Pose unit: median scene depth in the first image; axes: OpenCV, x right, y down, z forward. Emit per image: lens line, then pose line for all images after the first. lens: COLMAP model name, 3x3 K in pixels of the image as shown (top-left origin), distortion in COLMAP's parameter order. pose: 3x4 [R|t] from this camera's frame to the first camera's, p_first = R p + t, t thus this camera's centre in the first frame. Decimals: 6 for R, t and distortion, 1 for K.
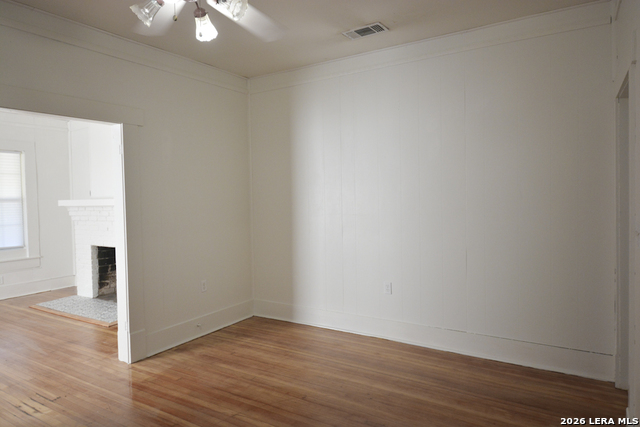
lens RADIAL K [[408.2, 0, 320.1], [0, 408.2, 203.0], [0, 0, 1]] dist [0.016373, -0.007670]
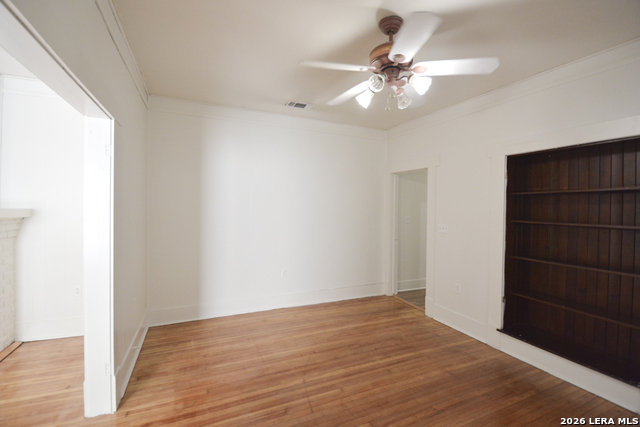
lens RADIAL K [[280.6, 0, 320.2], [0, 280.6, 213.3], [0, 0, 1]] dist [-0.004356, -0.010234]
pose [[0.563875, 0.012411, 0.825767, -0.689137], [-0.000065, 0.999888, -0.014983, 0.001234], [-0.825860, 0.008395, 0.563812, 0.343903]]
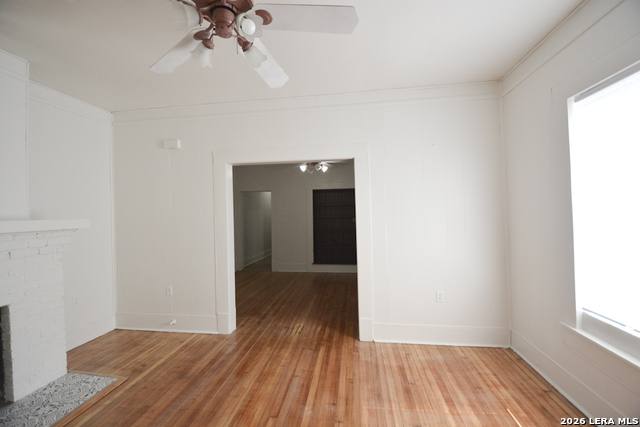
lens RADIAL K [[280.6, 0, 321.5], [0, 280.6, 208.6], [0, 0, 1]] dist [-0.004356, -0.010234]
pose [[-0.417213, 0.042972, 0.907792, -1.505764], [0.048667, 0.998505, -0.024899, 0.005257], [-0.907505, 0.033791, -0.418680, 1.122559]]
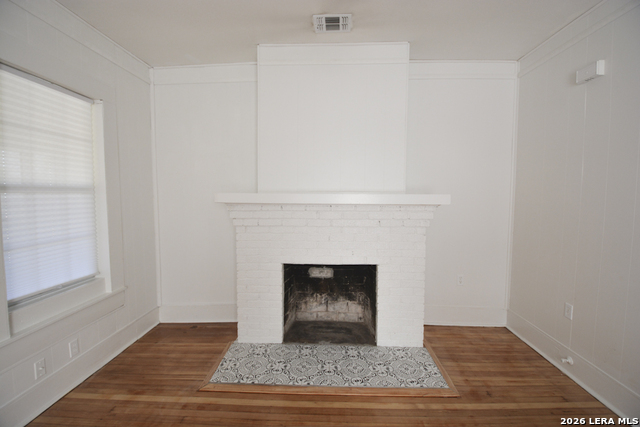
lens RADIAL K [[280.6, 0, 320.3], [0, 280.6, 208.3], [0, 0, 1]] dist [-0.004356, -0.010234]
pose [[0.864445, -0.002664, 0.502720, -1.176212], [-0.015891, 0.999341, 0.032622, 0.000335], [-0.502476, -0.036189, 0.863834, 0.960212]]
